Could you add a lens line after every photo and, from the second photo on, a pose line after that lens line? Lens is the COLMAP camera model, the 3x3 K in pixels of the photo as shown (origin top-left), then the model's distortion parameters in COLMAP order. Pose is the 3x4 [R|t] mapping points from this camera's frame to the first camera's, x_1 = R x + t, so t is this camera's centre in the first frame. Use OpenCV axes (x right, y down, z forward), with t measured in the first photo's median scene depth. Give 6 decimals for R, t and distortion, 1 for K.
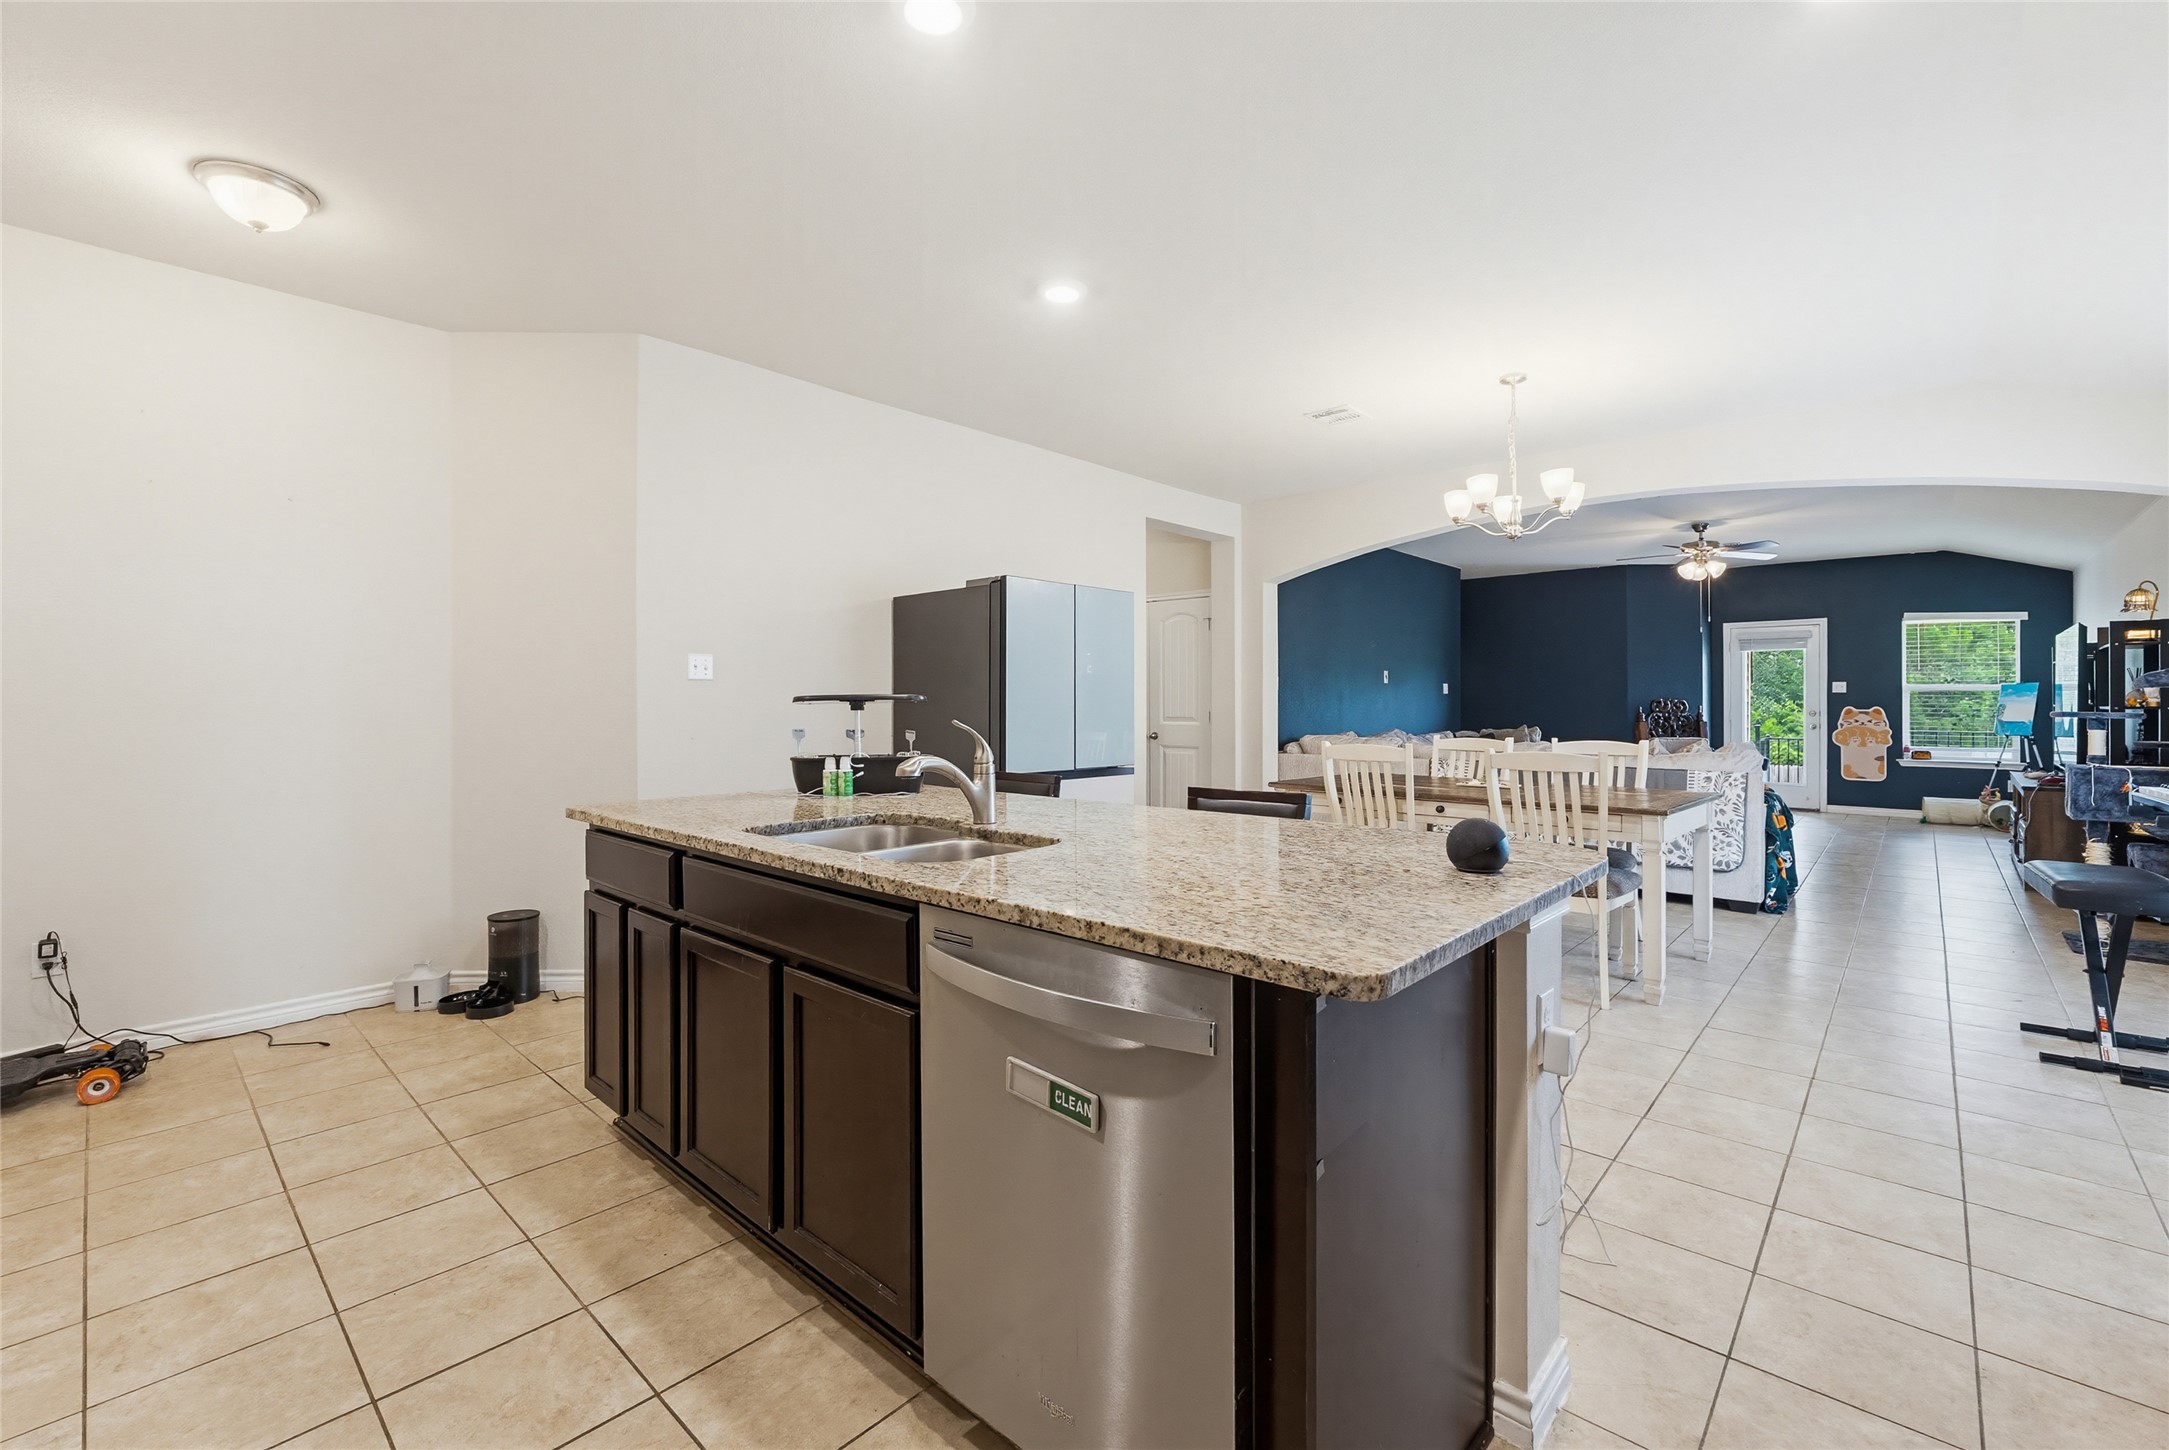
lens RADIAL K [[920.1, 0, 1100.7], [0, 920.1, 697.4], [0, 0, 1]] dist [-0.000679, 0.000041]
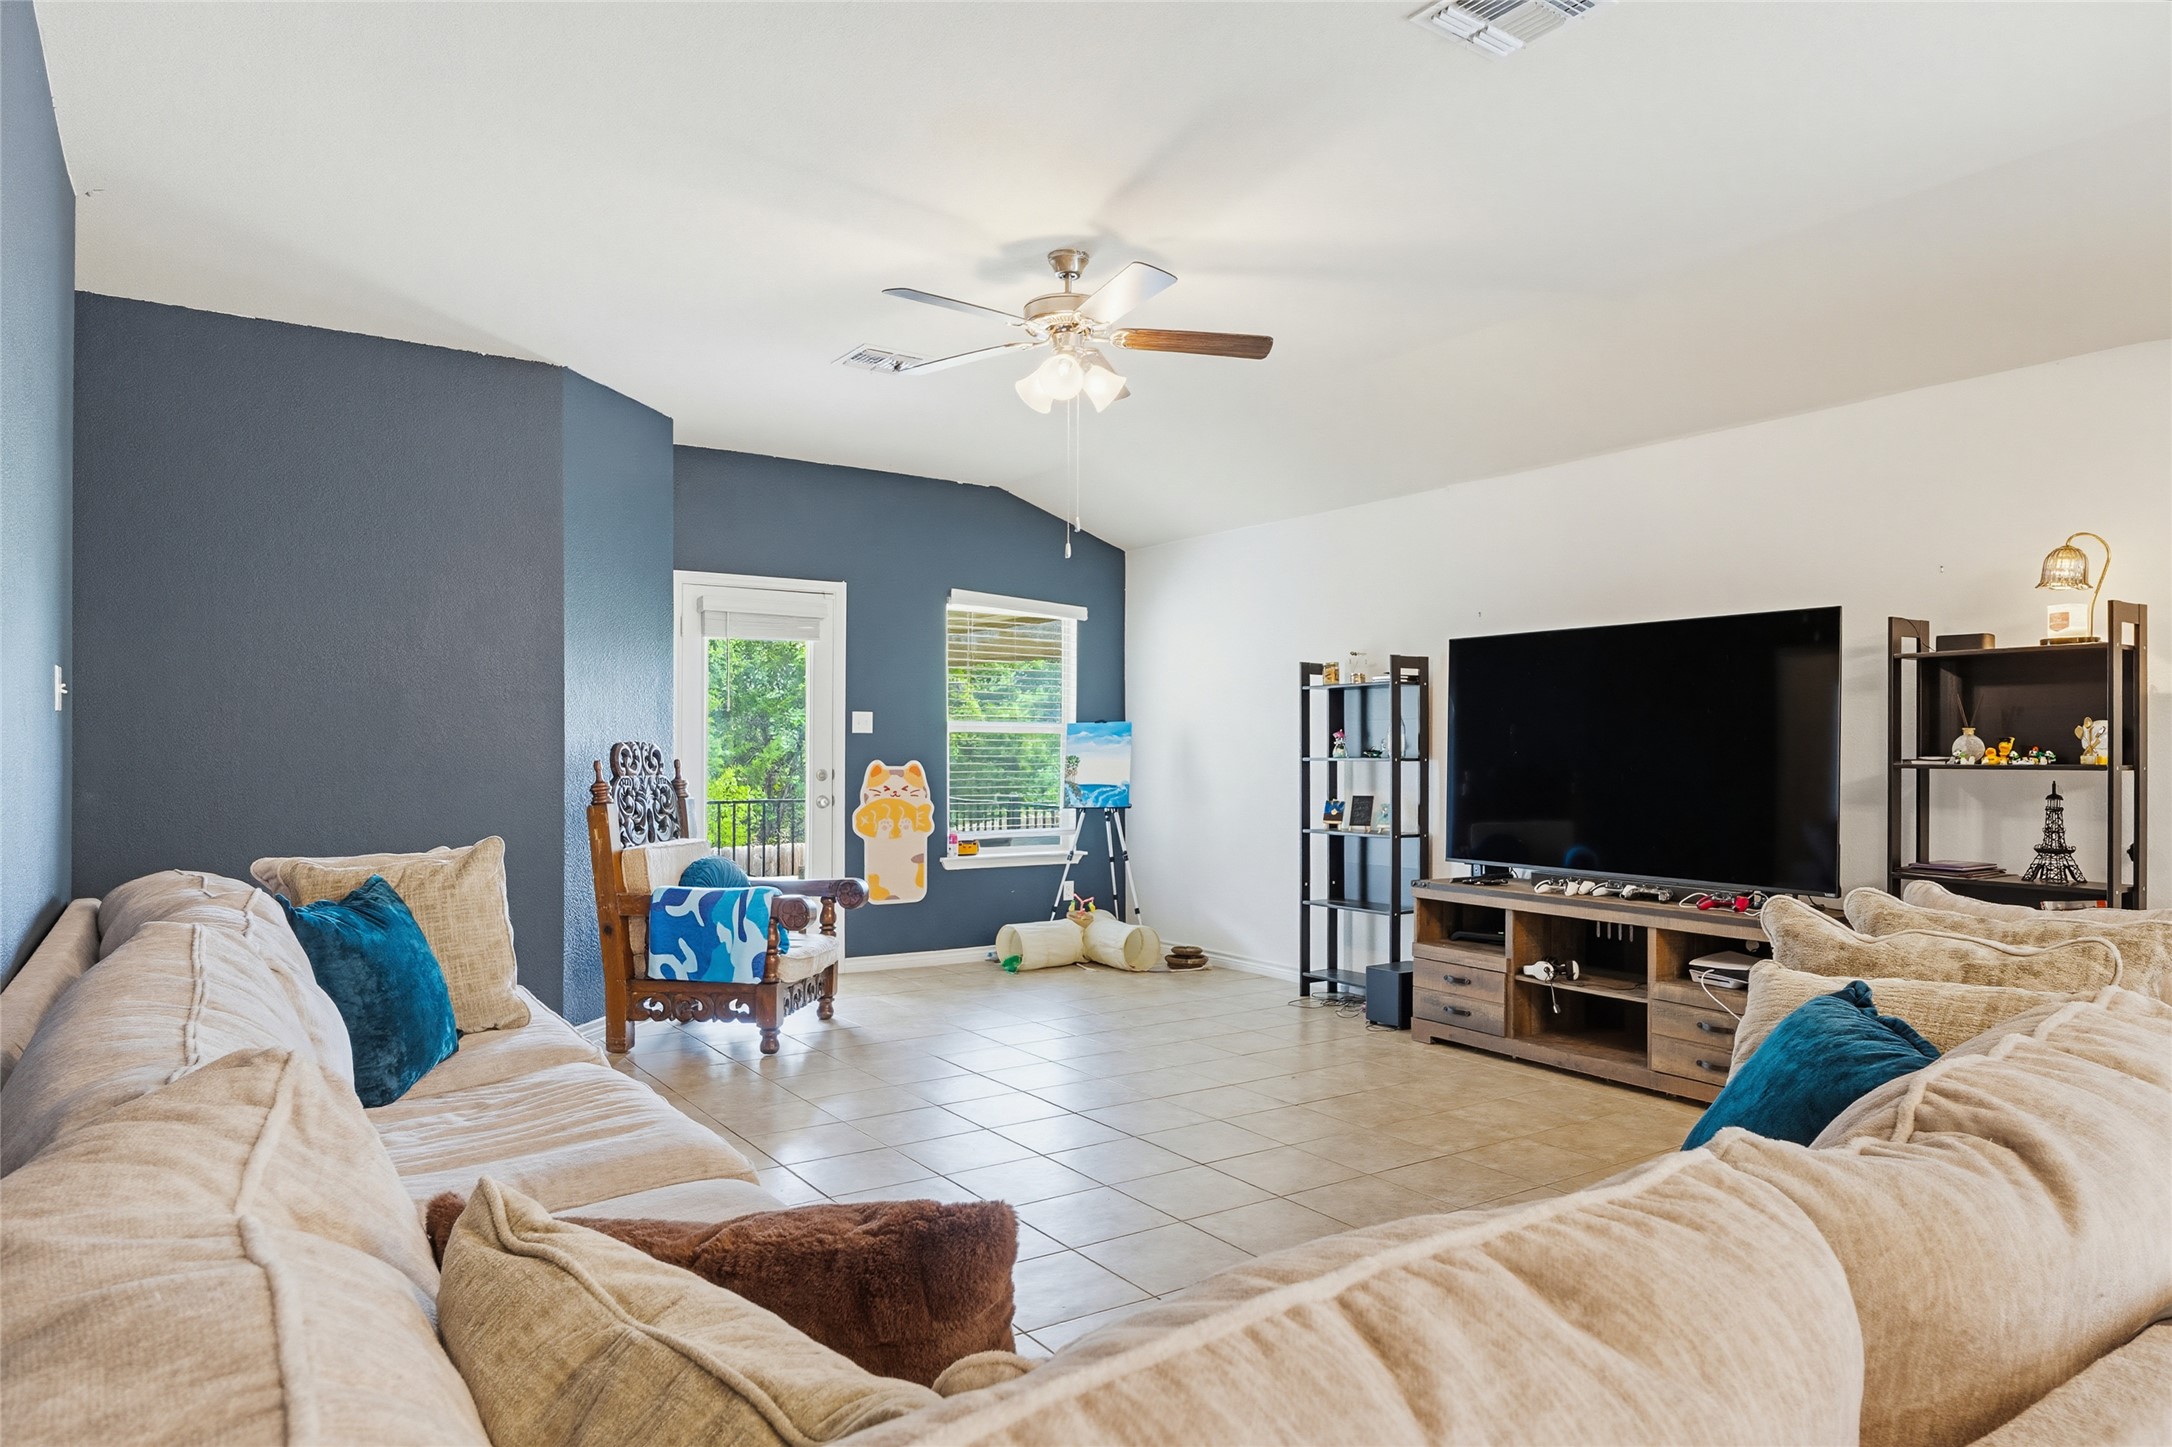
lens RADIAL K [[1322.9, 0, 1106.3], [0, 1322.9, 736.5], [0, 0, 1]] dist [0.014823, 0.000153]
pose [[0.237107, 0.011993, 0.971409, 0.135212], [-0.010027, 0.999901, -0.009897, 0.002725], [-0.971432, -0.007394, 0.237204, 0.733489]]
